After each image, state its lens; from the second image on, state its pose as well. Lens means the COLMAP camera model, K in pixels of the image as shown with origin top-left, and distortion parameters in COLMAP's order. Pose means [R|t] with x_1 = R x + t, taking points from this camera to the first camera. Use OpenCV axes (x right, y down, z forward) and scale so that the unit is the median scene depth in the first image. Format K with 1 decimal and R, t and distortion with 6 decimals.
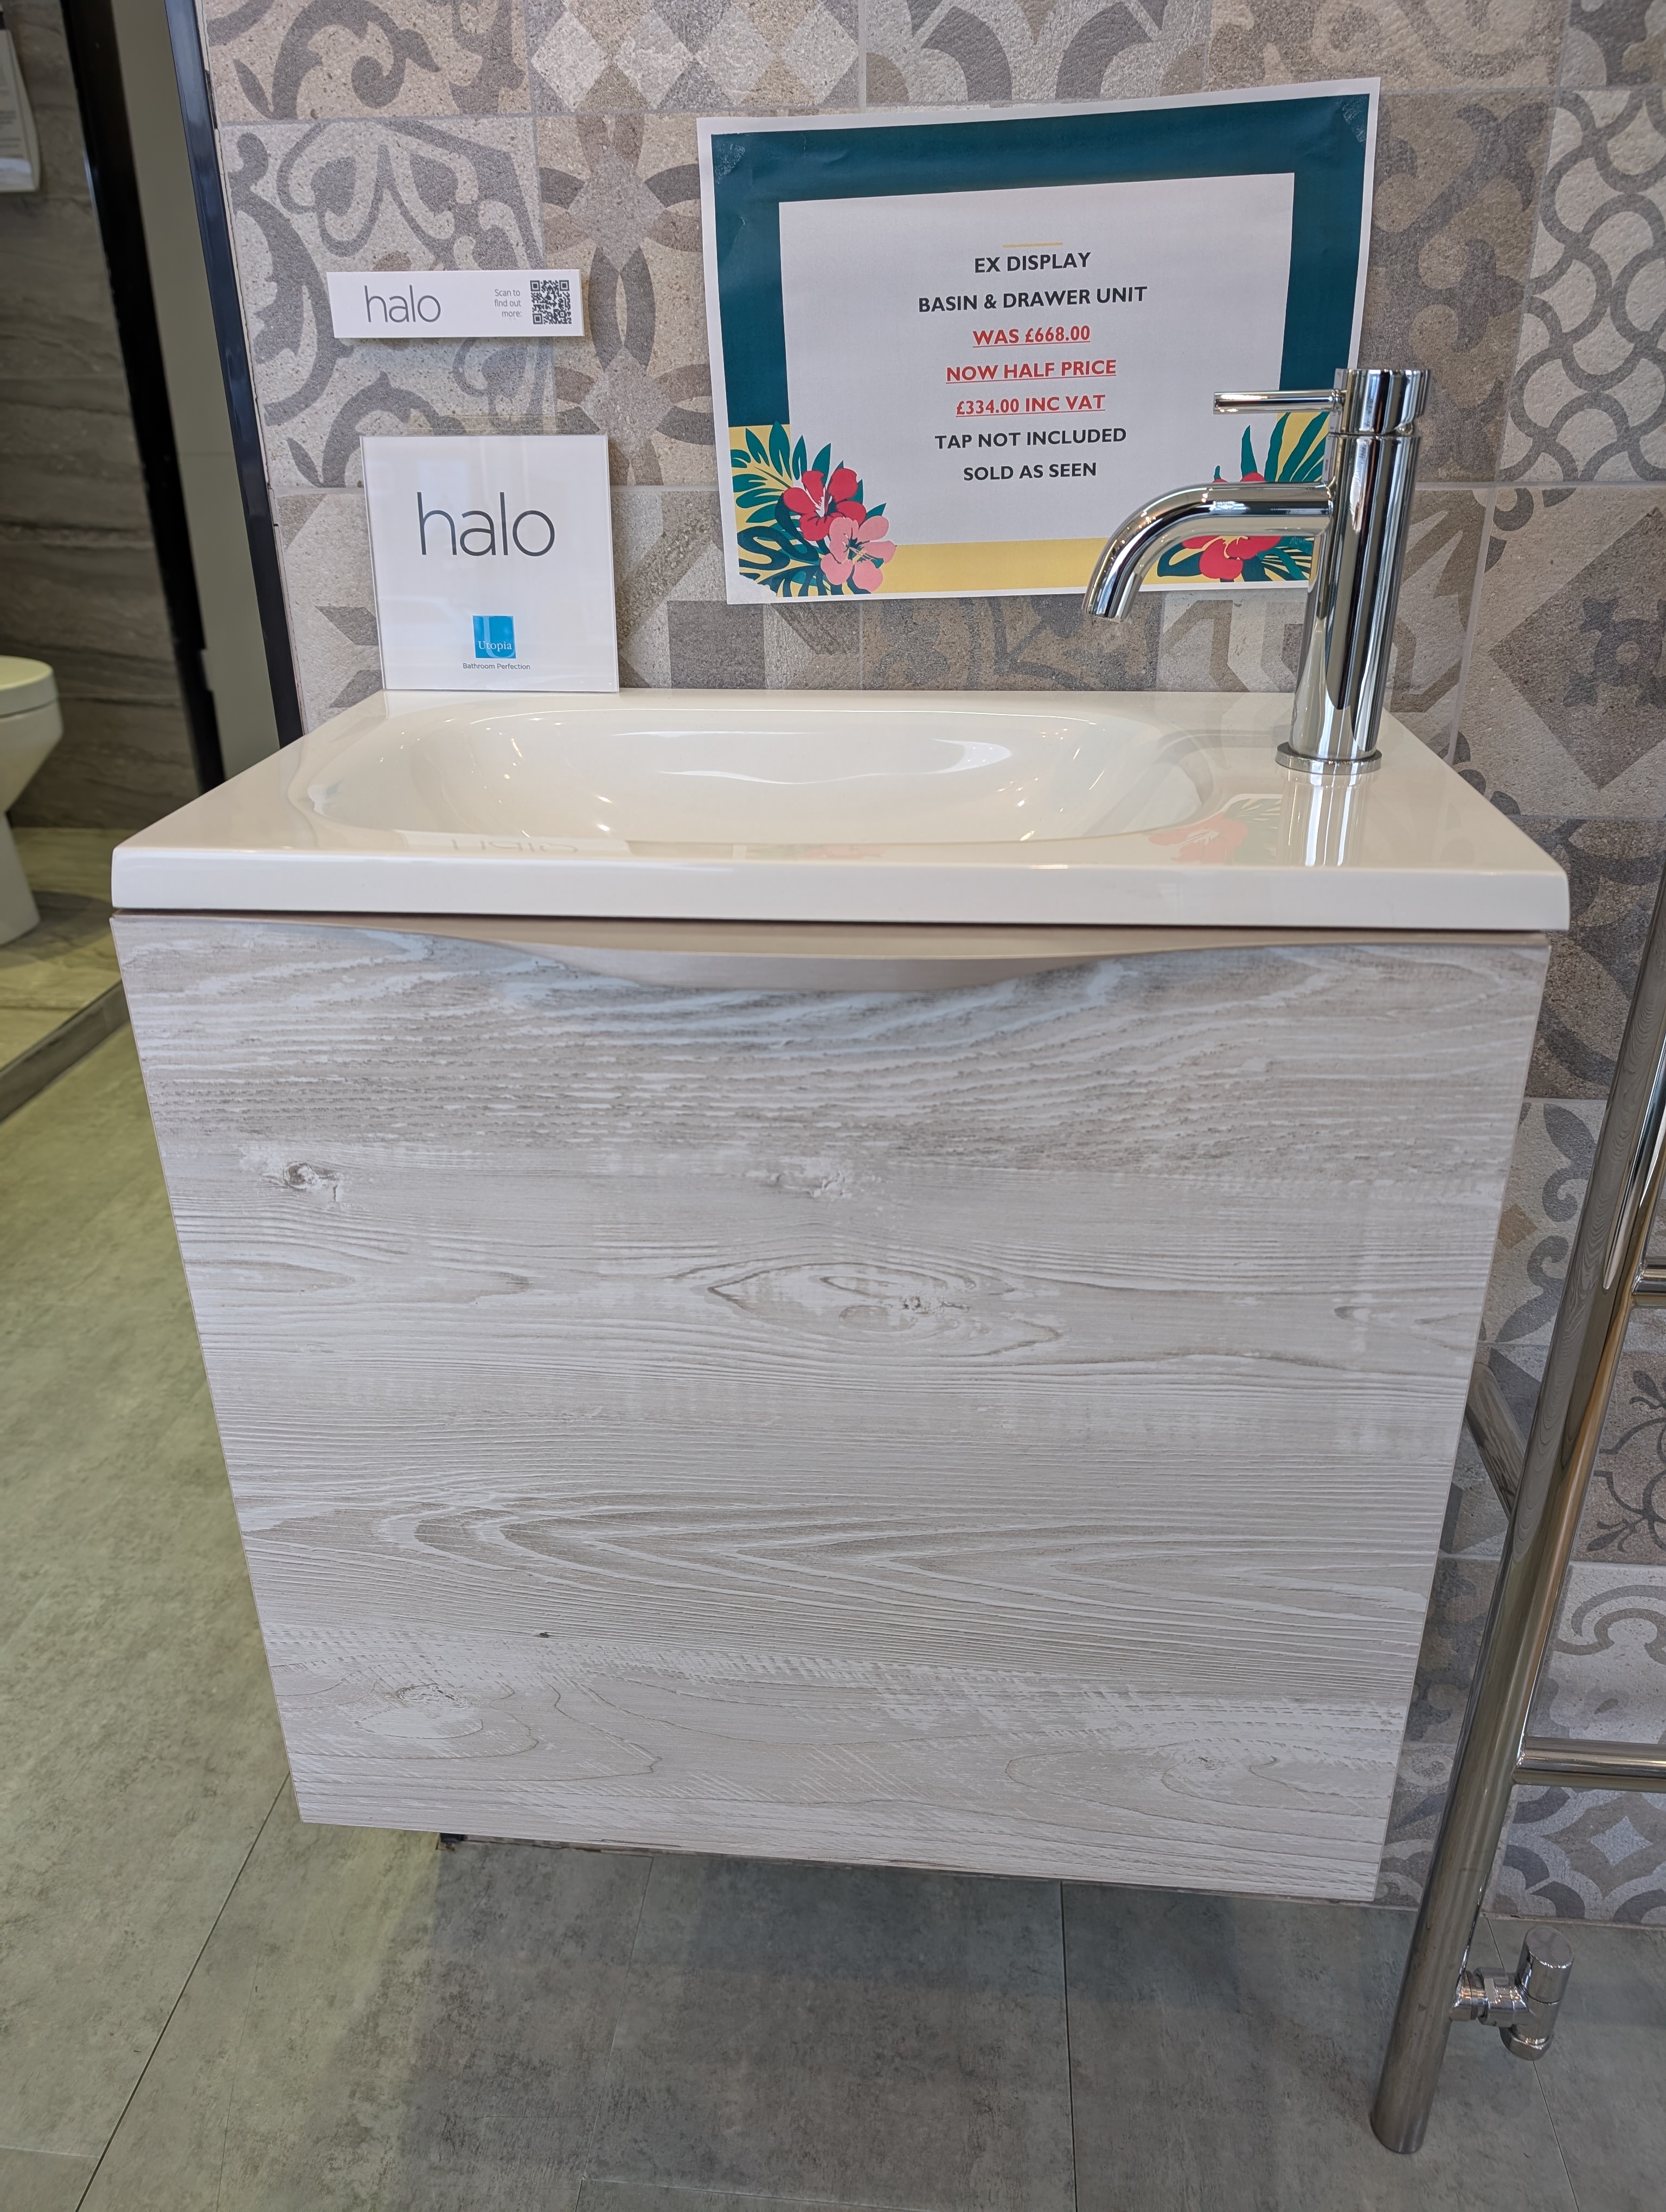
lens RADIAL K [[1633.7, 0, 833.0], [0, 1633.7, 1106.0], [0, 0, 1]] dist [-0.000834, -0.002743]
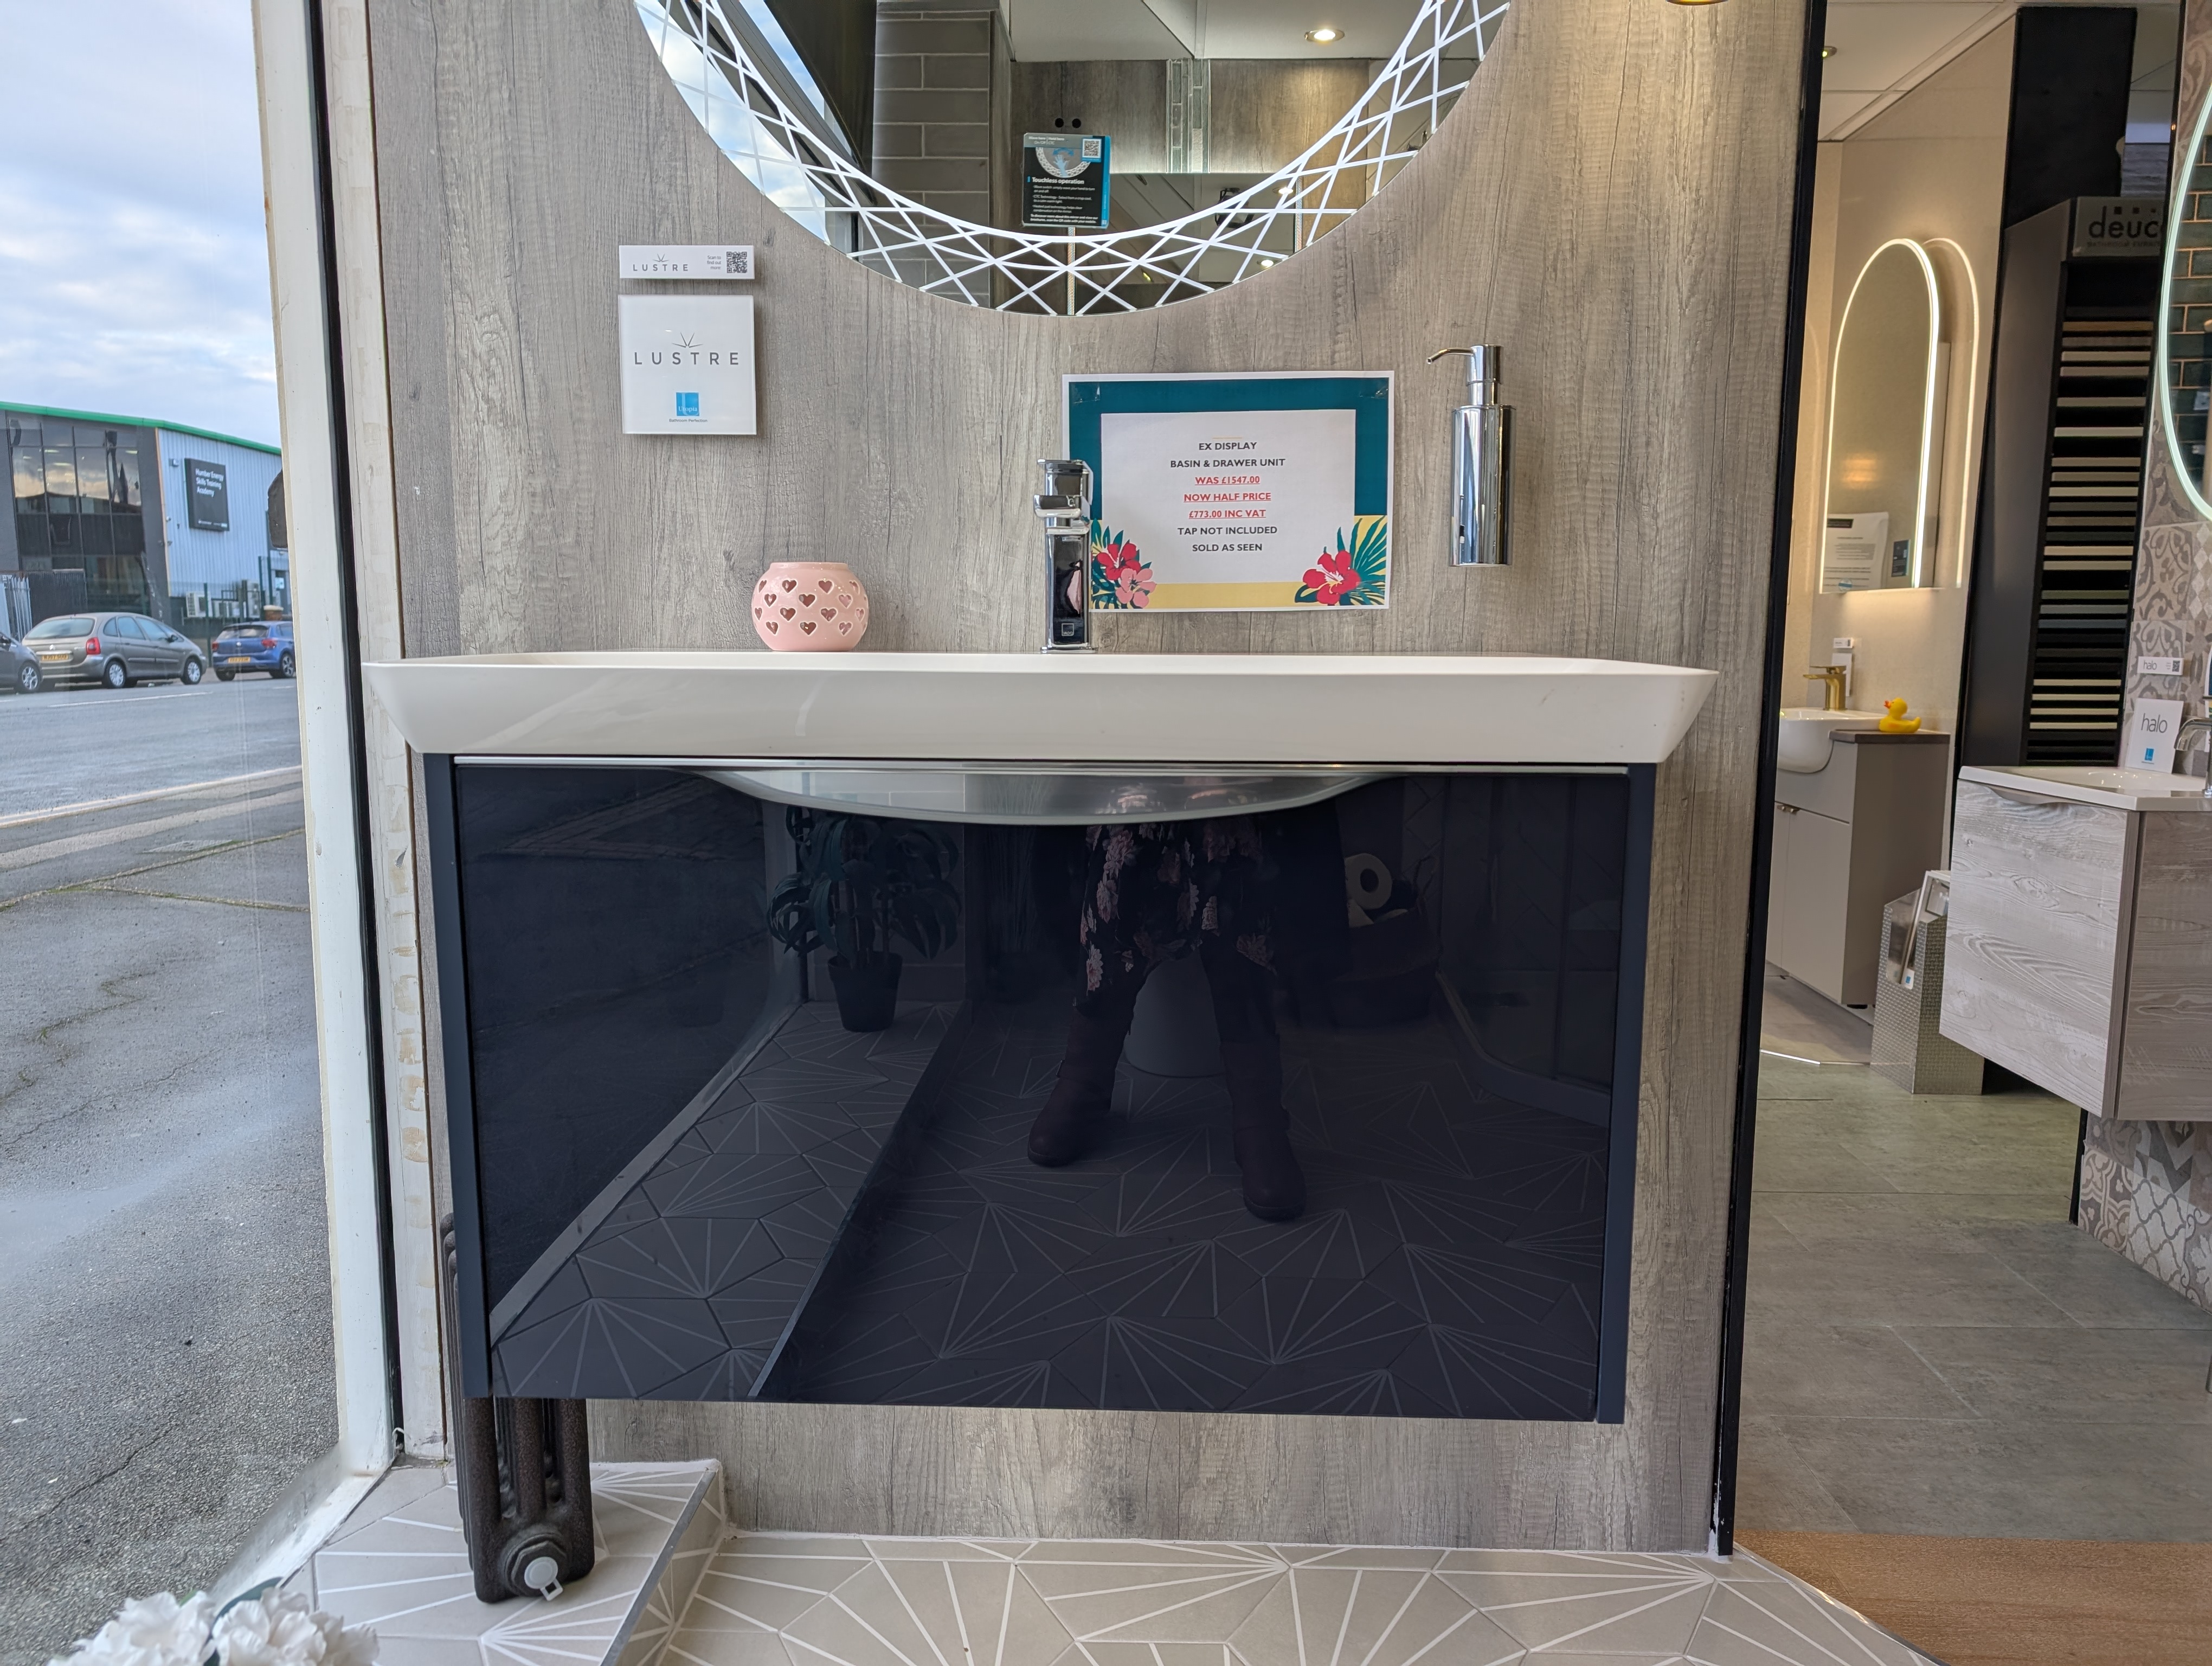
lens RADIAL K [[1633.7, 0, 1106.0], [0, 1633.7, 833.0], [0, 0, 1]] dist [-0.000834, -0.002743]
pose [[0.060179, 0.135270, -0.988979, 3.351879], [-0.433031, 0.896227, 0.096234, 0.519636], [0.899368, 0.422467, 0.112511, -1.391918]]
